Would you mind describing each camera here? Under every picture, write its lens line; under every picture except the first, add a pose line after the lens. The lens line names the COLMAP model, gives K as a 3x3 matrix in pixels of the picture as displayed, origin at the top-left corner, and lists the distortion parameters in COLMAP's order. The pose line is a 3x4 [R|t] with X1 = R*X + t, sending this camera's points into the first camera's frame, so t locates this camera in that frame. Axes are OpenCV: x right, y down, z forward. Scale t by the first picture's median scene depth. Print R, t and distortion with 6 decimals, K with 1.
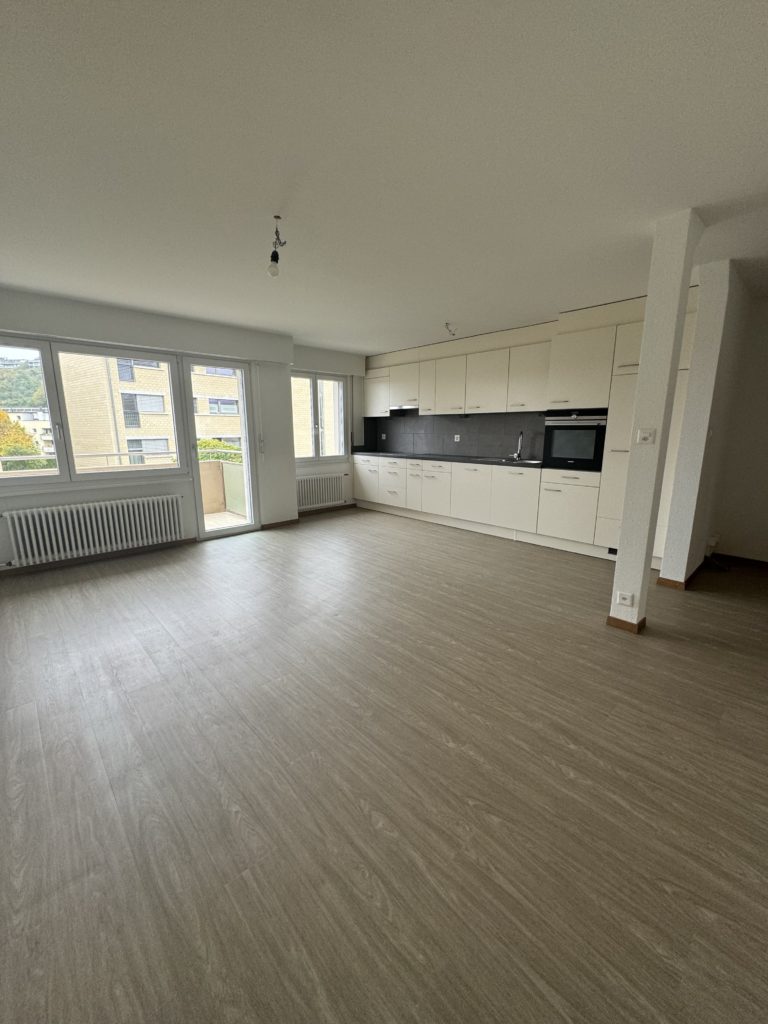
lens RADIAL K [[408.3, 0, 383.5], [0, 408.3, 516.9], [0, 0, 1]] dist [0.000646, 0.000071]
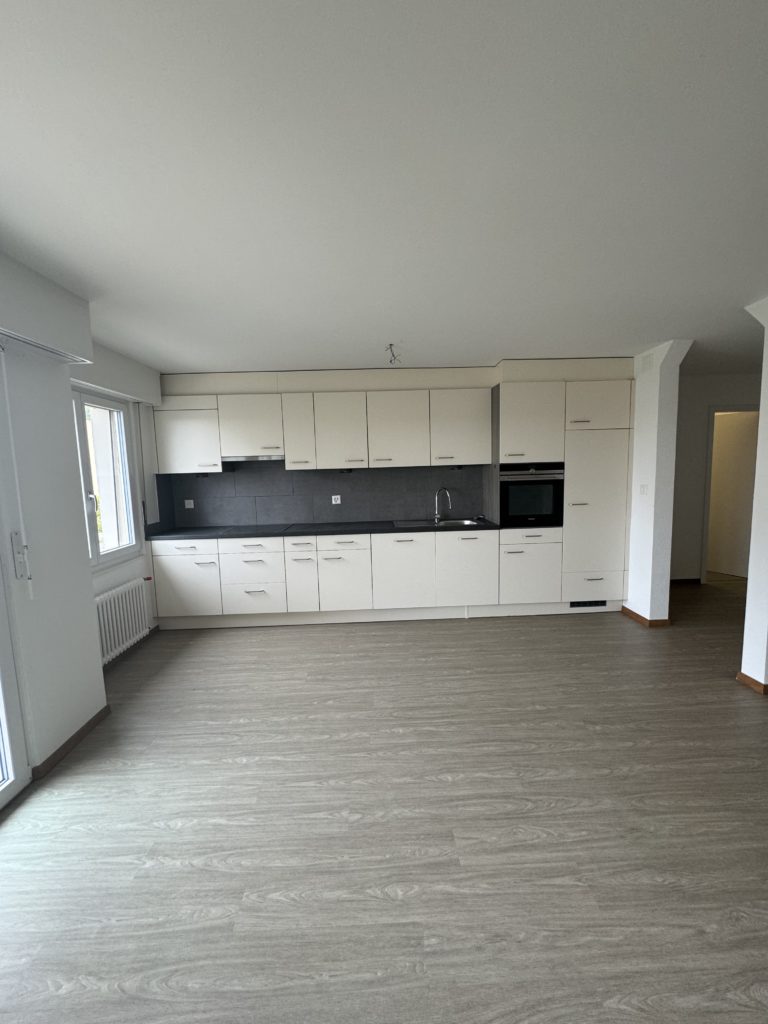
lens RADIAL K [[408.3, 0, 382.7], [0, 408.3, 513.6], [0, 0, 1]] dist [0.000646, 0.000071]
pose [[0.659366, -0.095555, 0.745725, -0.358269], [0.186228, 0.981738, -0.038865, -0.140248], [-0.728392, 0.164501, 0.665120, 0.512078]]
